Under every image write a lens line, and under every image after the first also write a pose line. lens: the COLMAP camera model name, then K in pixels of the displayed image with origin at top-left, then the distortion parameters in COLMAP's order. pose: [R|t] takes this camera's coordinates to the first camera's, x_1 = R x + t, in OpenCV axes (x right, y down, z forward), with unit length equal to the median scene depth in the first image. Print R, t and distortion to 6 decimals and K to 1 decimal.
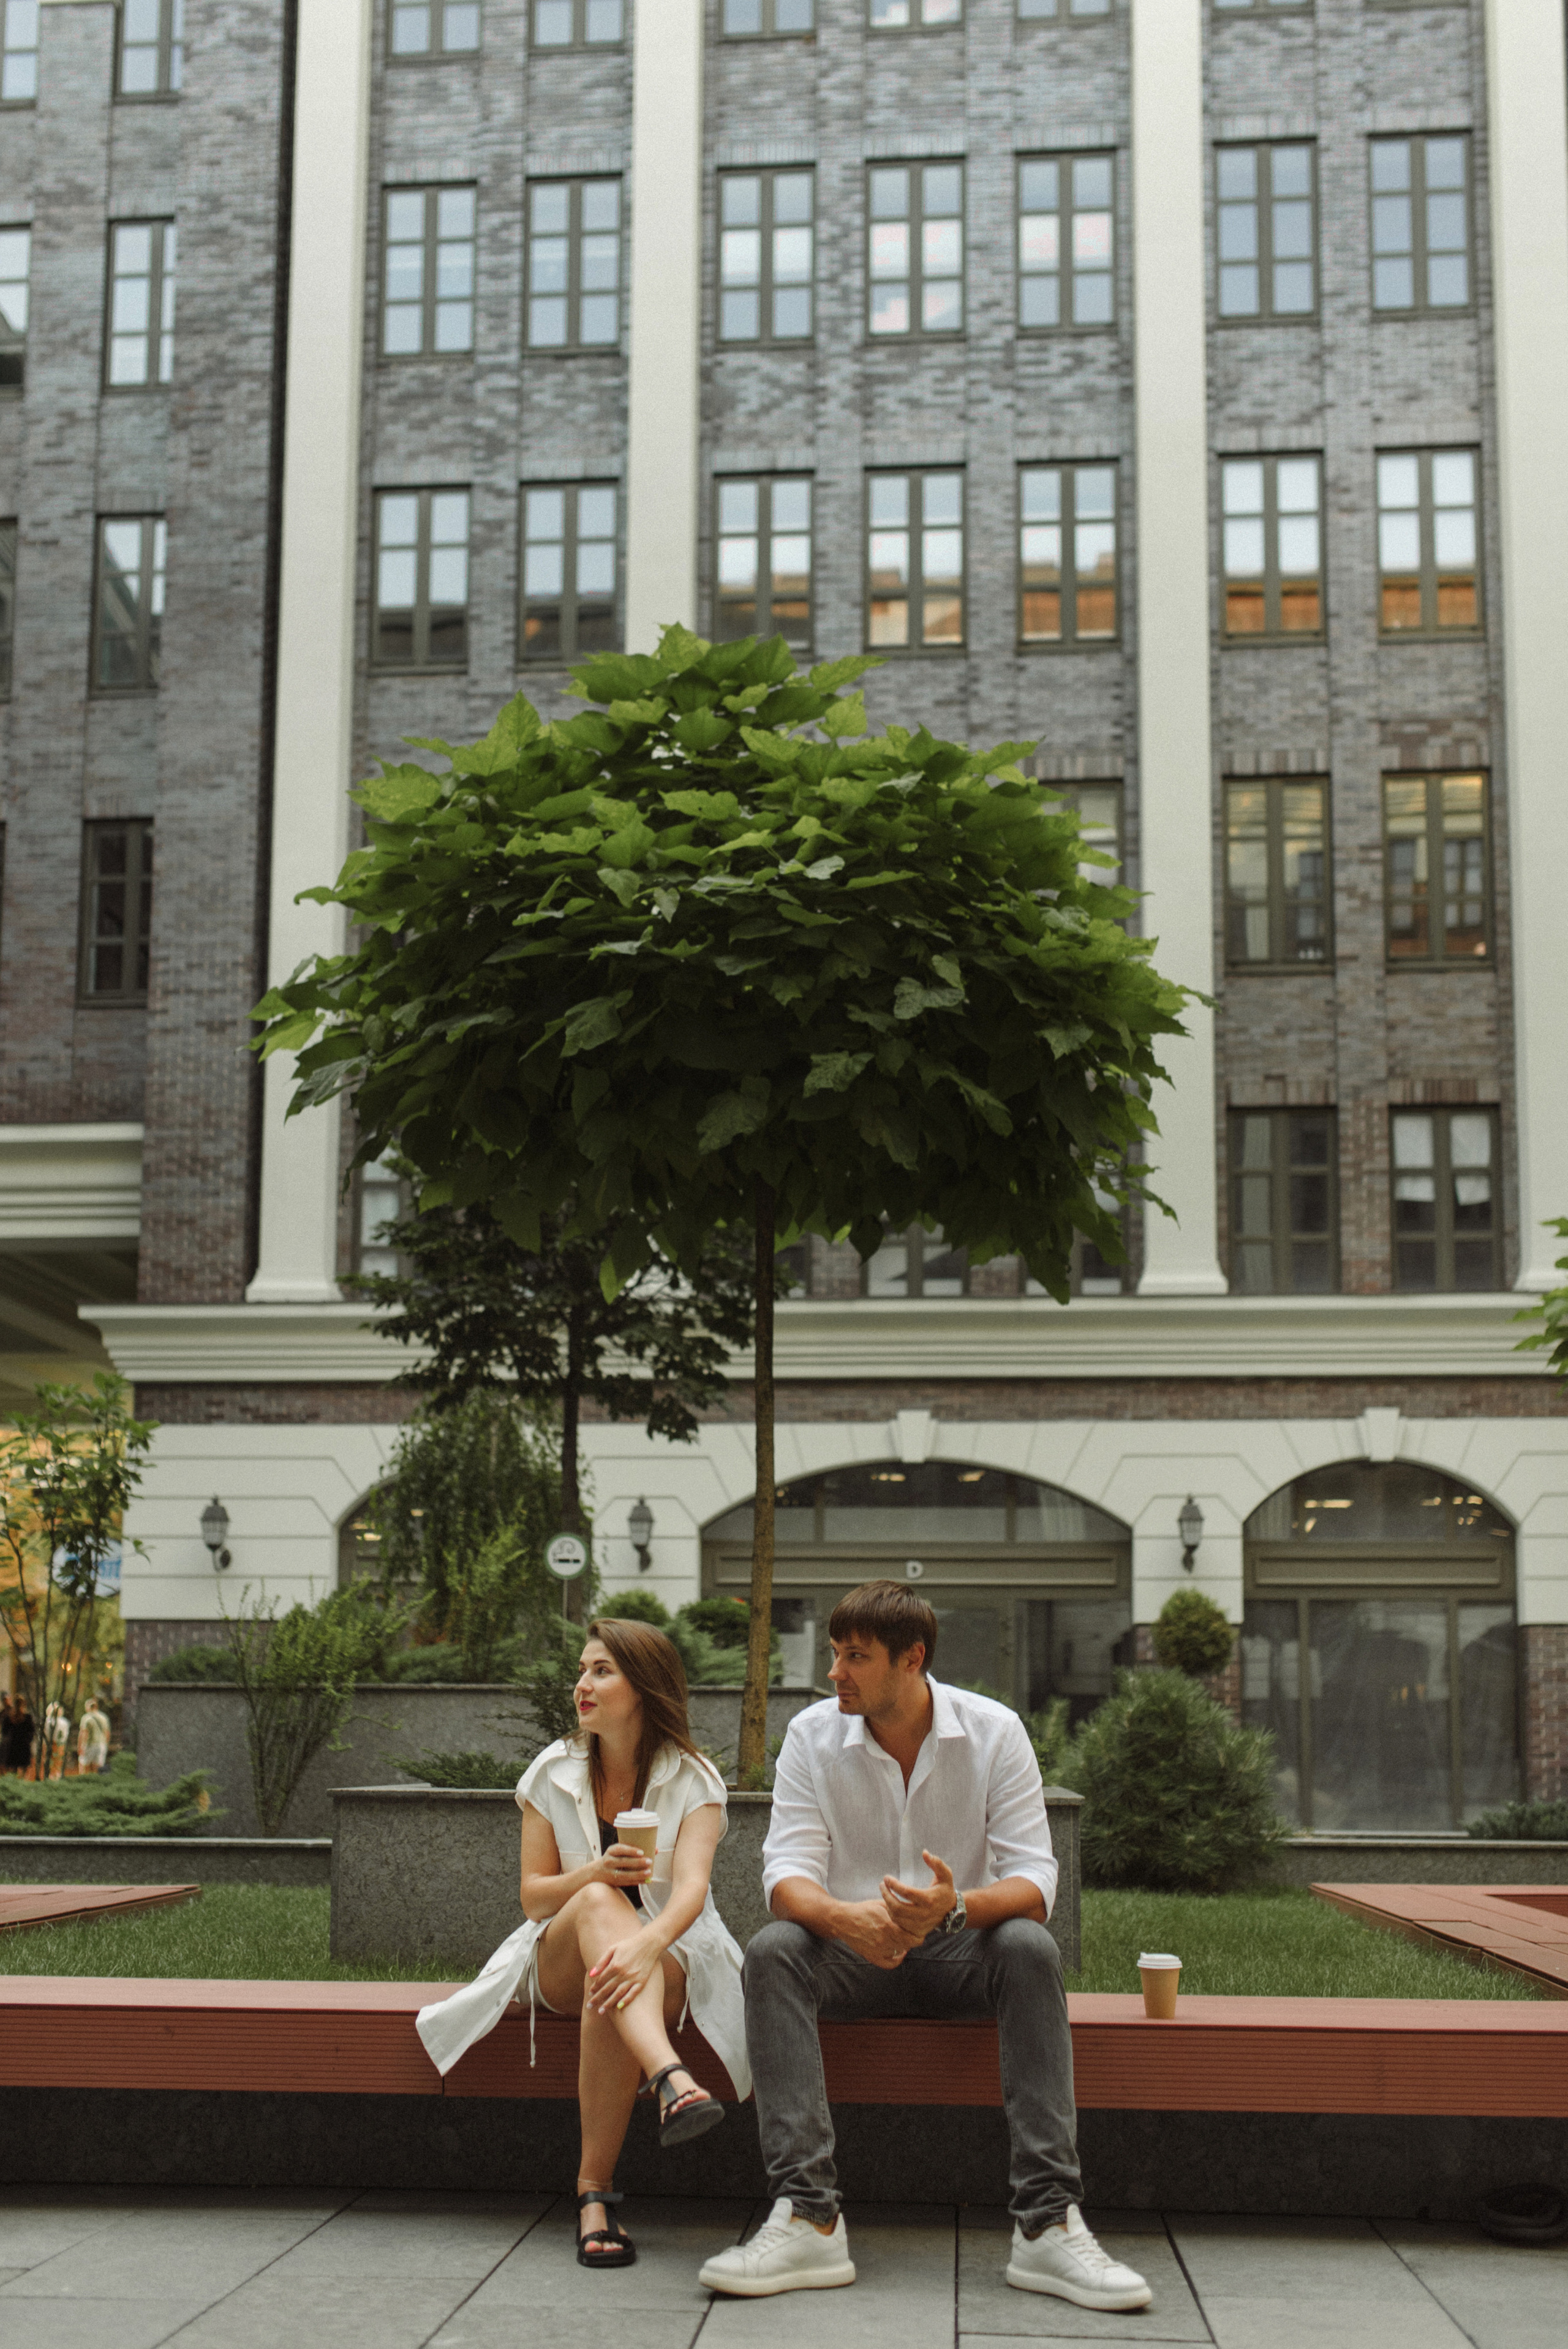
lens RADIAL K [[2265.1, 0, 789.5], [0, 2265.1, 1169.9], [0, 0, 1]] dist [0.006807, -0.007020]
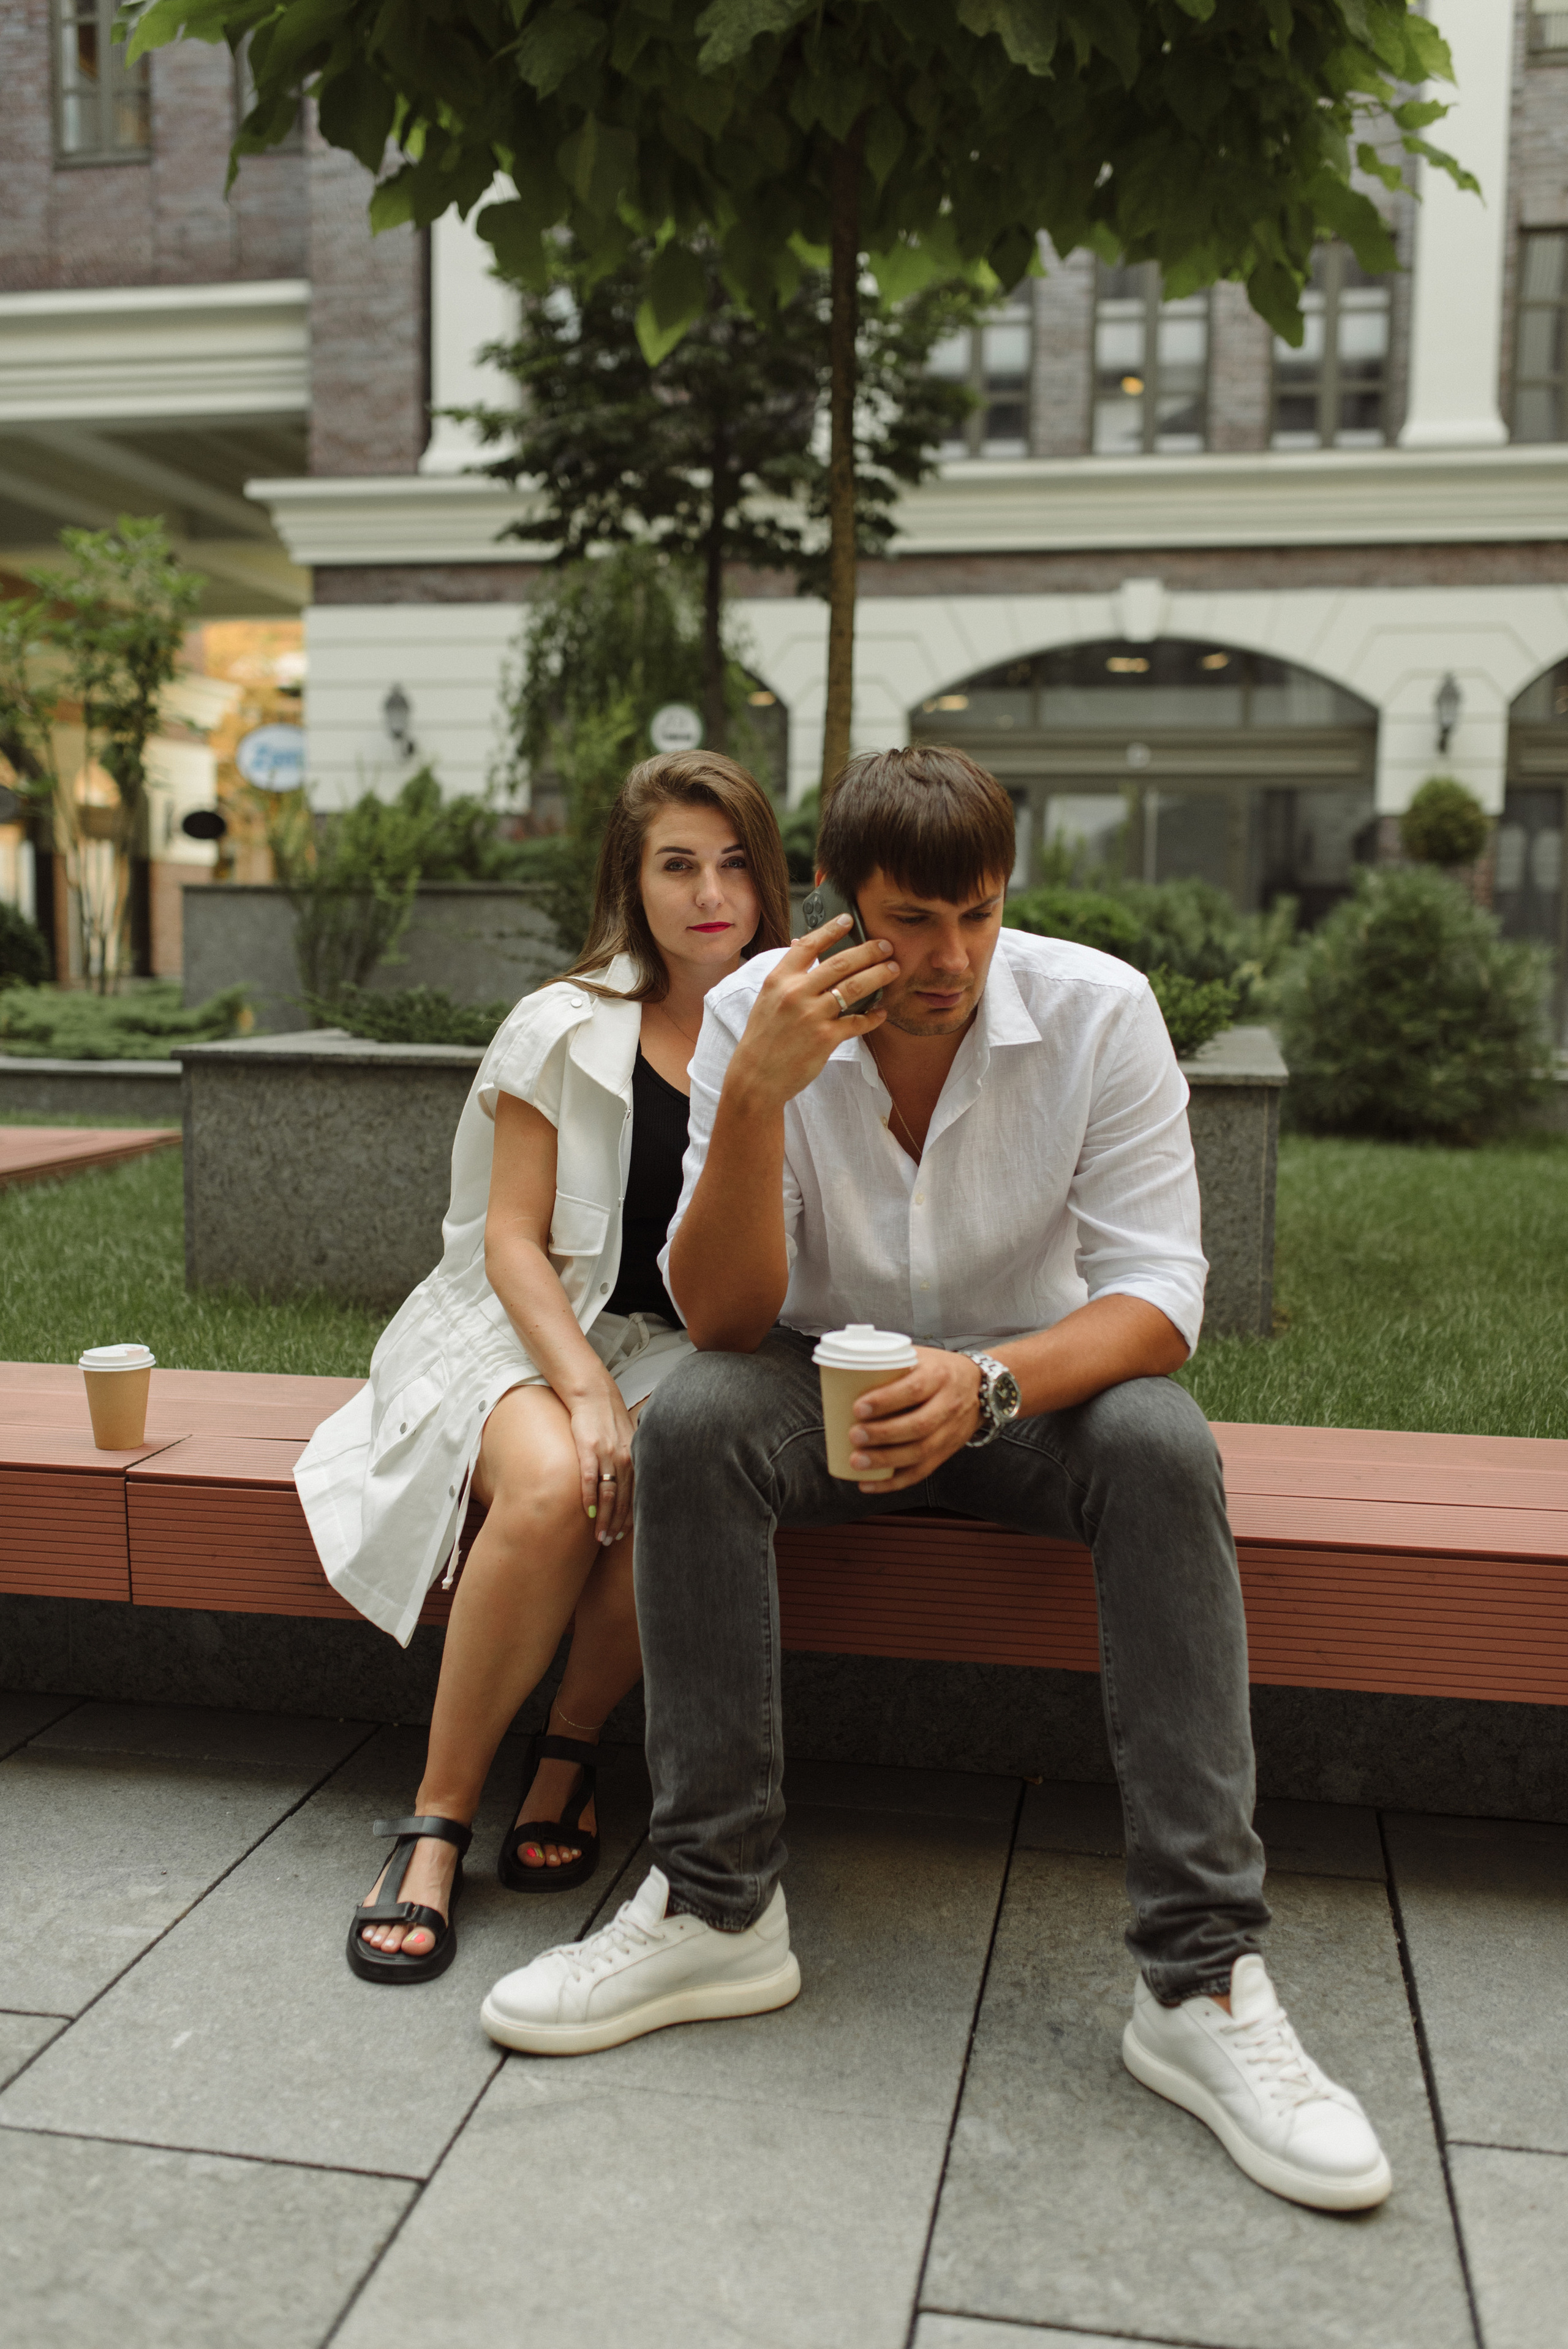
lens RADIAL K [[2271.1, 0, 780.9], [0, 2271.1, 1023.7], [0, 0, 1]] dist [-0.016272, -0.008881]
pose [[0.994142, 0.008005, -0.107785, 0.021354], [0.023105, 0.958461, 0.284285, 0.029236], [0.105583, -0.285110, 0.952662, 0.143610]]
